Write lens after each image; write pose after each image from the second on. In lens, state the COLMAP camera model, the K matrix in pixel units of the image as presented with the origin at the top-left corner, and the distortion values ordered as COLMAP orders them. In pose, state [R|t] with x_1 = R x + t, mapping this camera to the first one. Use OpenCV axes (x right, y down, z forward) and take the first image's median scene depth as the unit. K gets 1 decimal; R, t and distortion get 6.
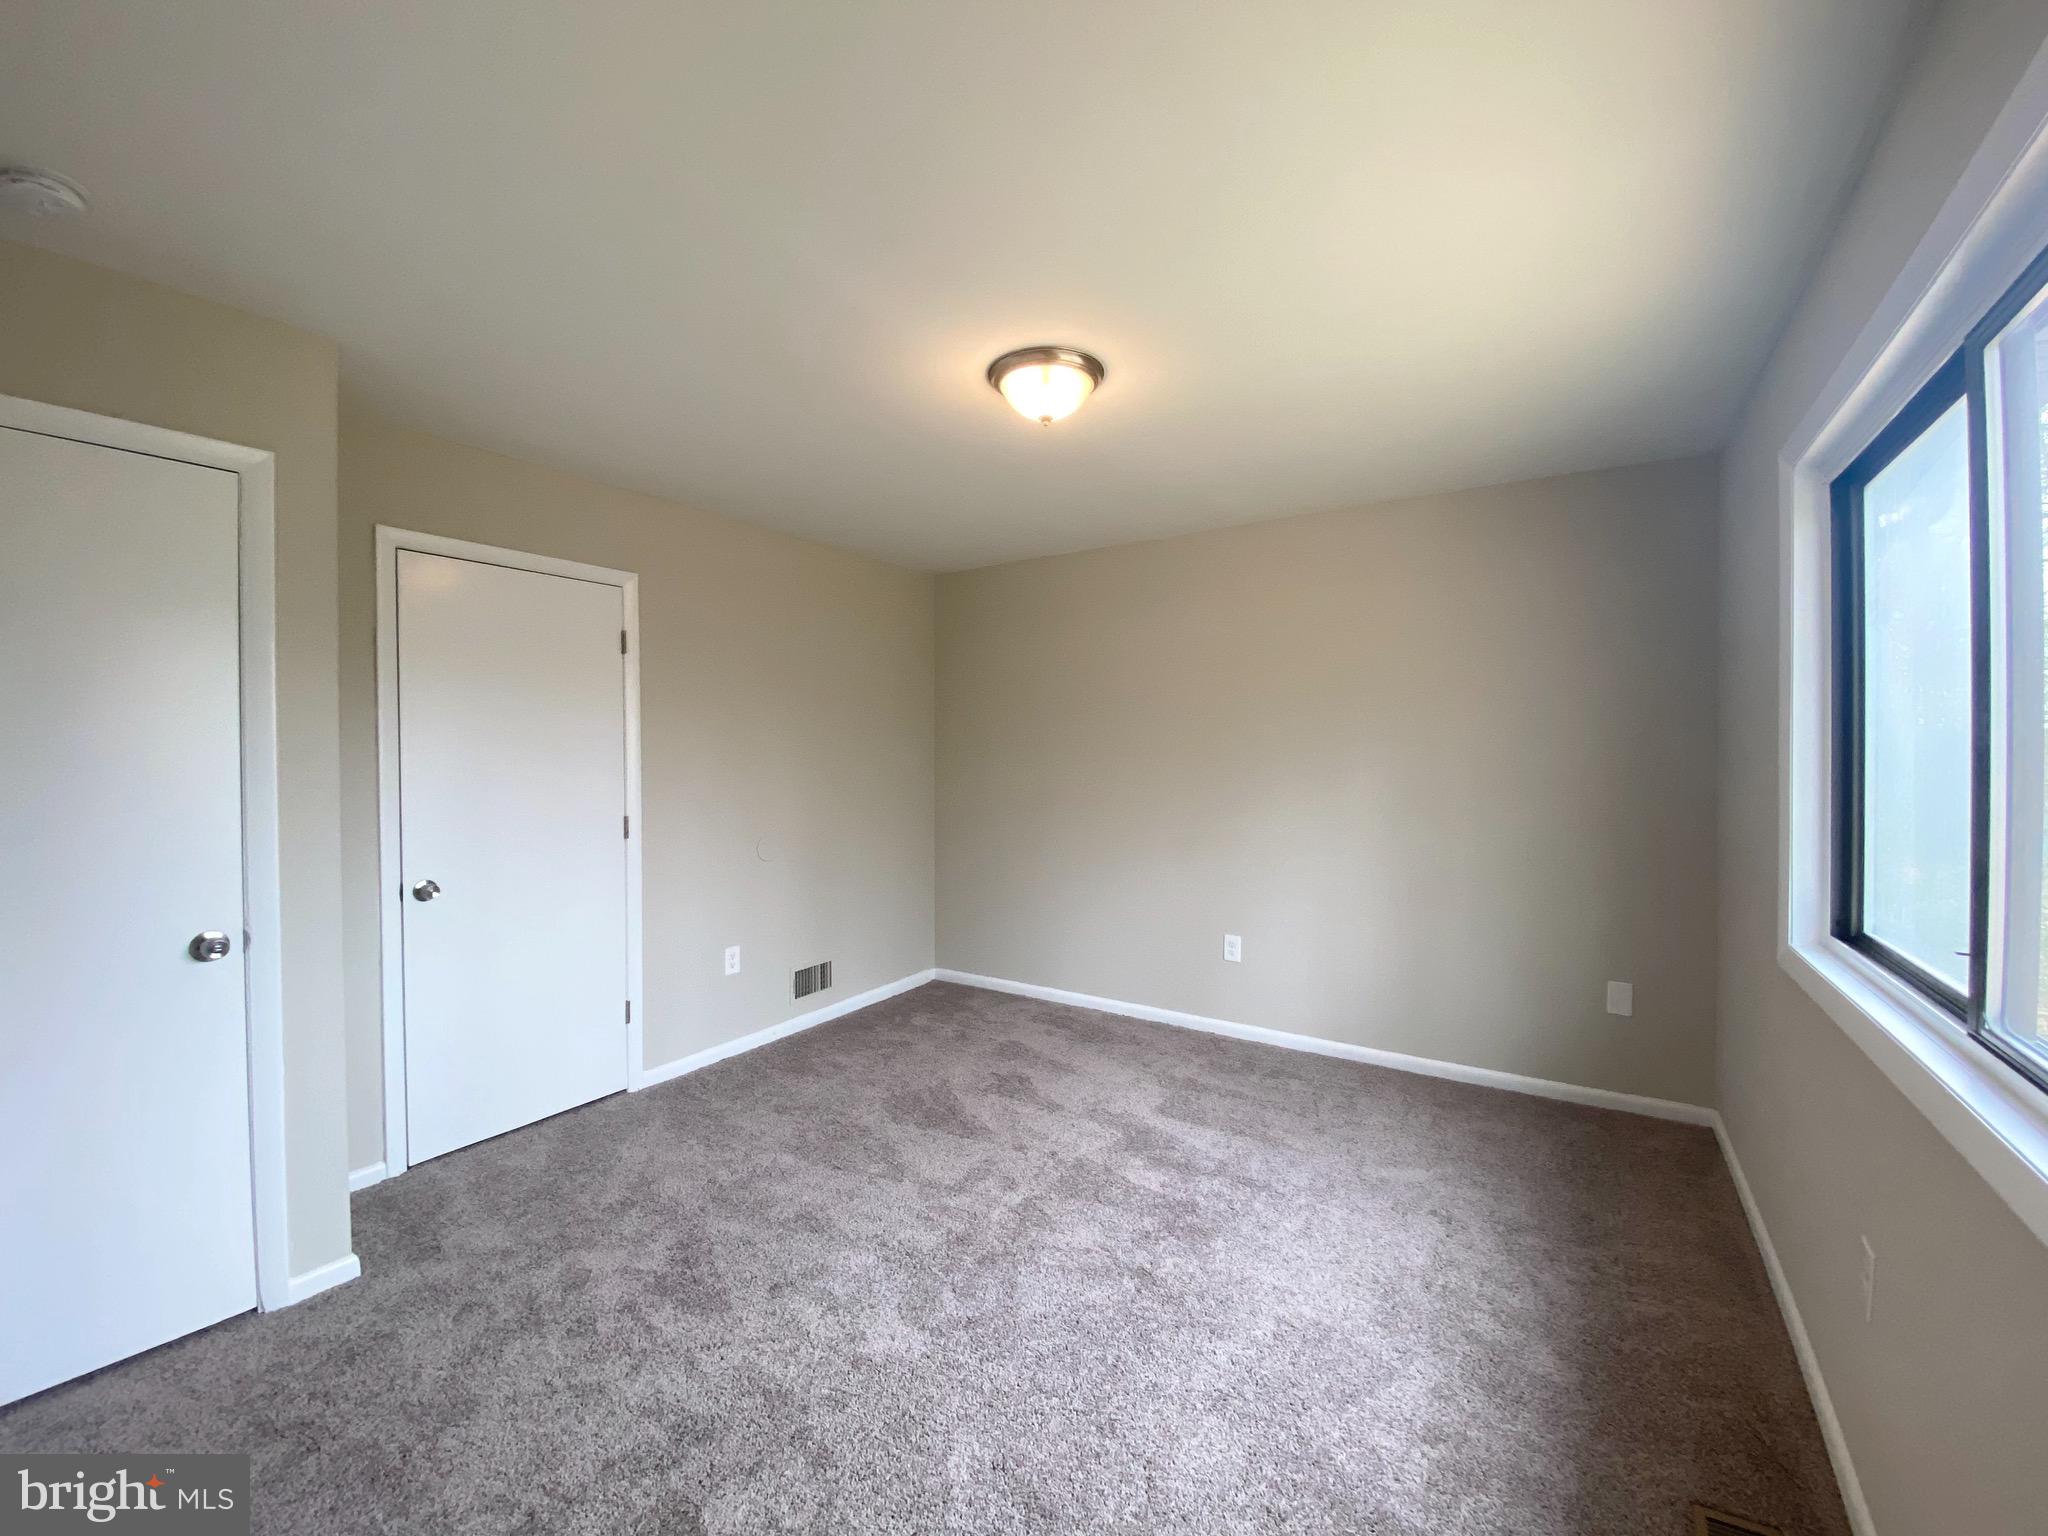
lens RADIAL K [[840.7, 0, 1016.8], [0, 840.7, 755.1], [0, 0, 1]] dist [0.020440, -0.006588]
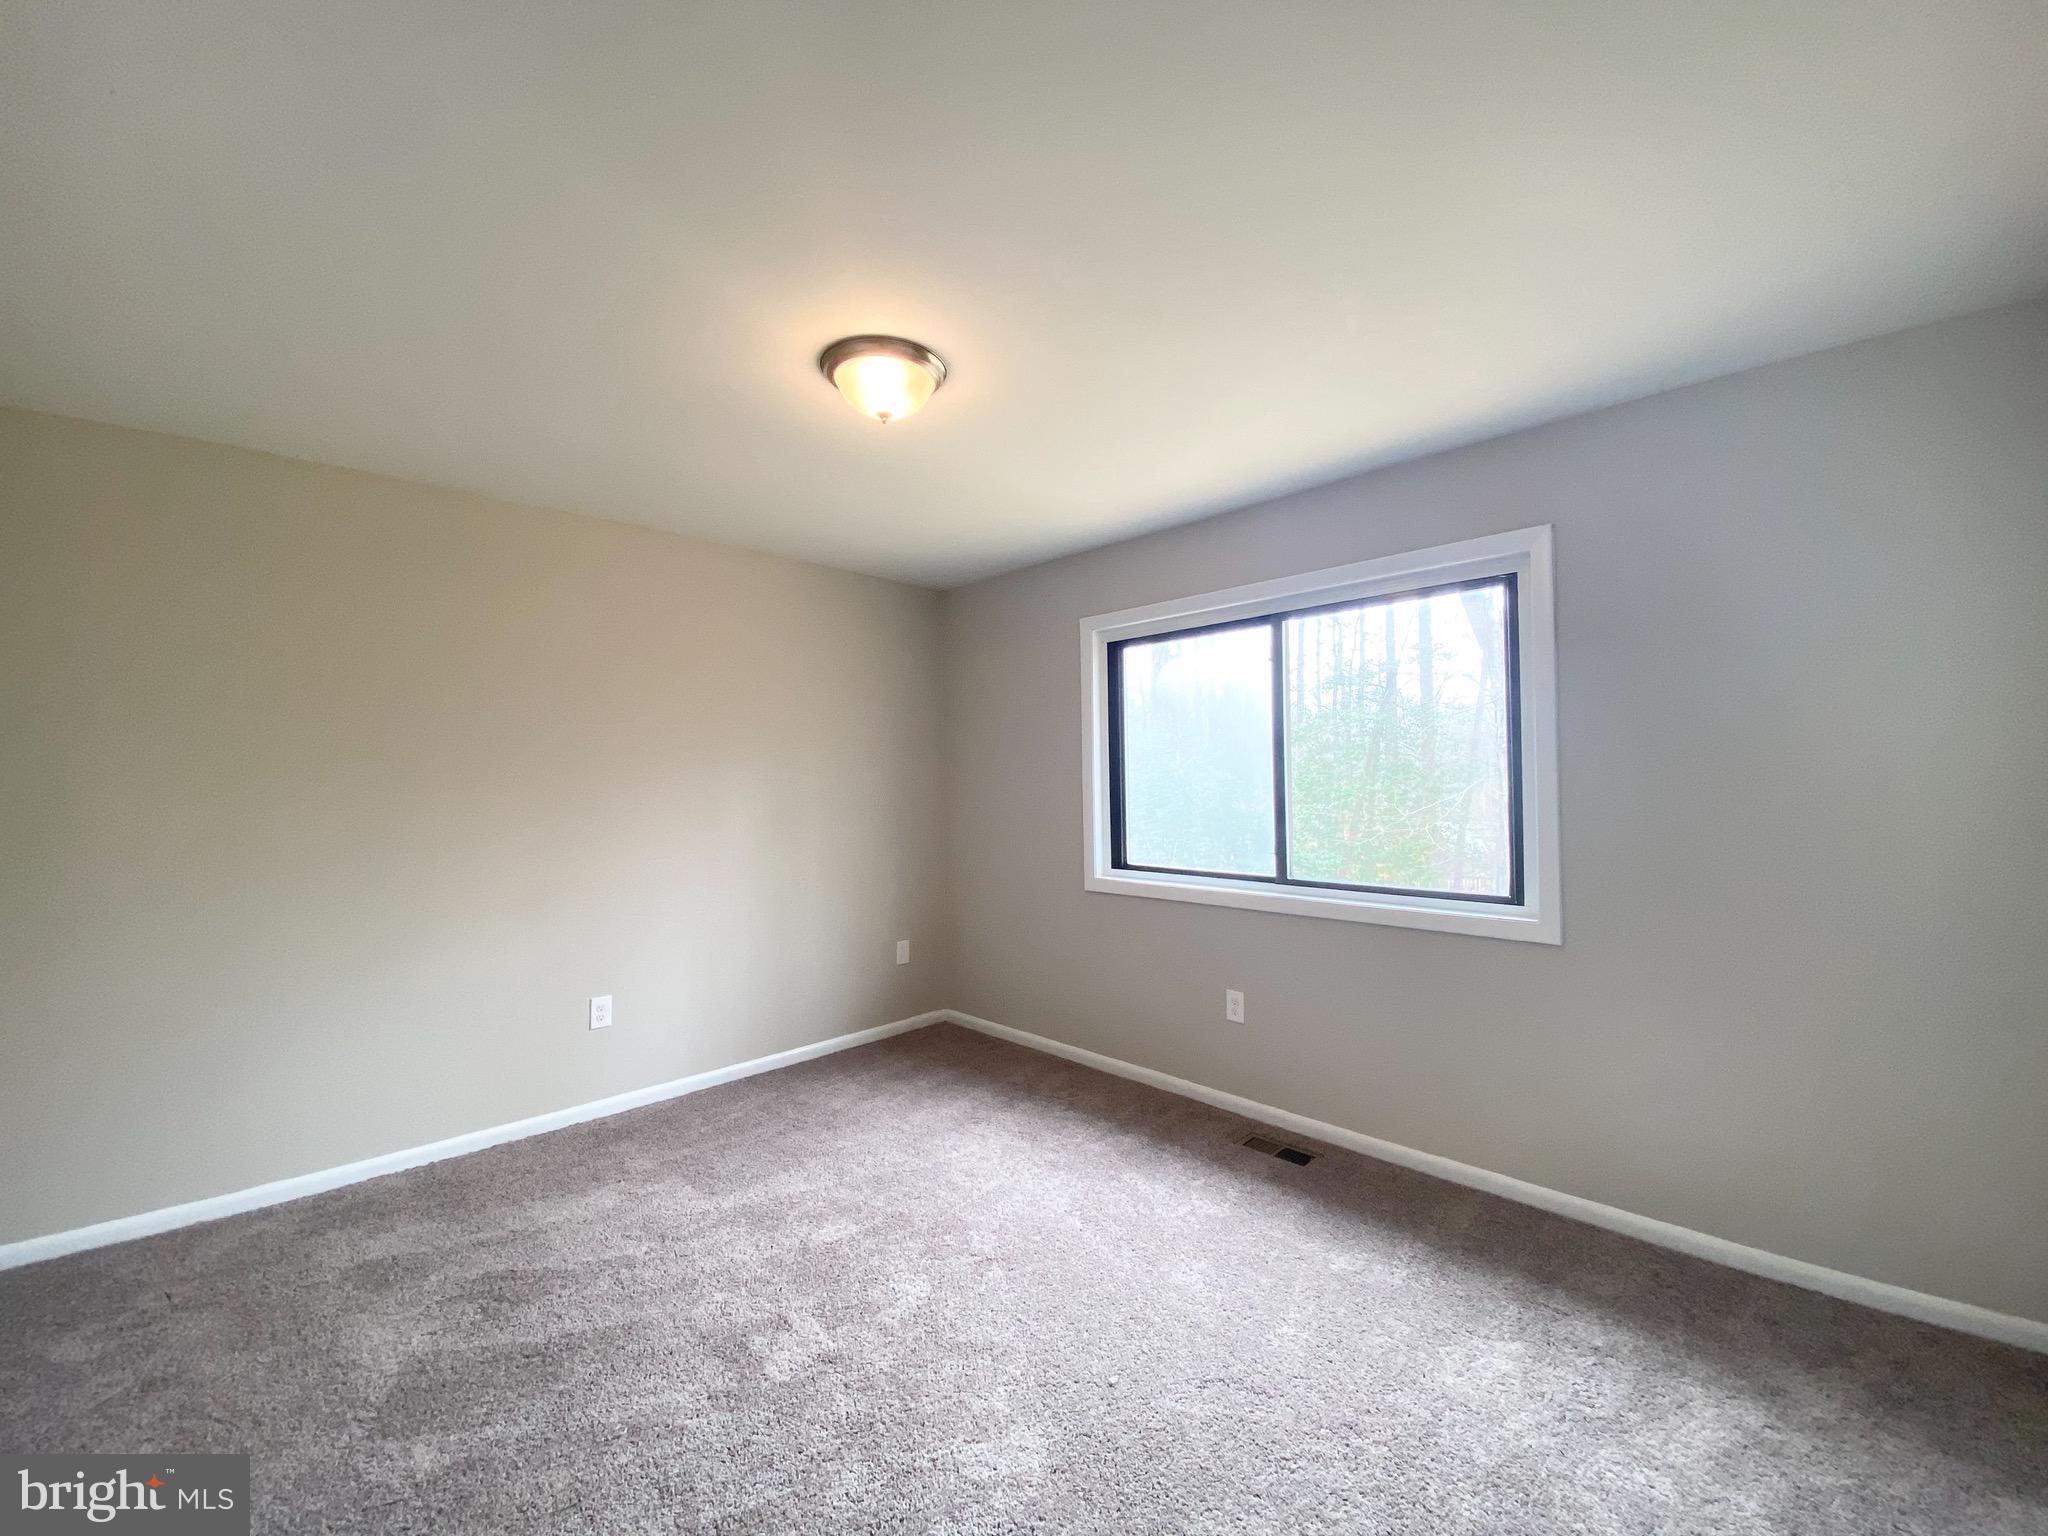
lens RADIAL K [[840.7, 0, 1005.1], [0, 840.7, 751.1], [0, 0, 1]] dist [0.020440, -0.006588]
pose [[0.238564, 0.028832, 0.970699, -0.573975], [0.026643, 0.998989, -0.036220, 0.008306], [-0.970761, 0.034503, 0.237554, 0.457385]]
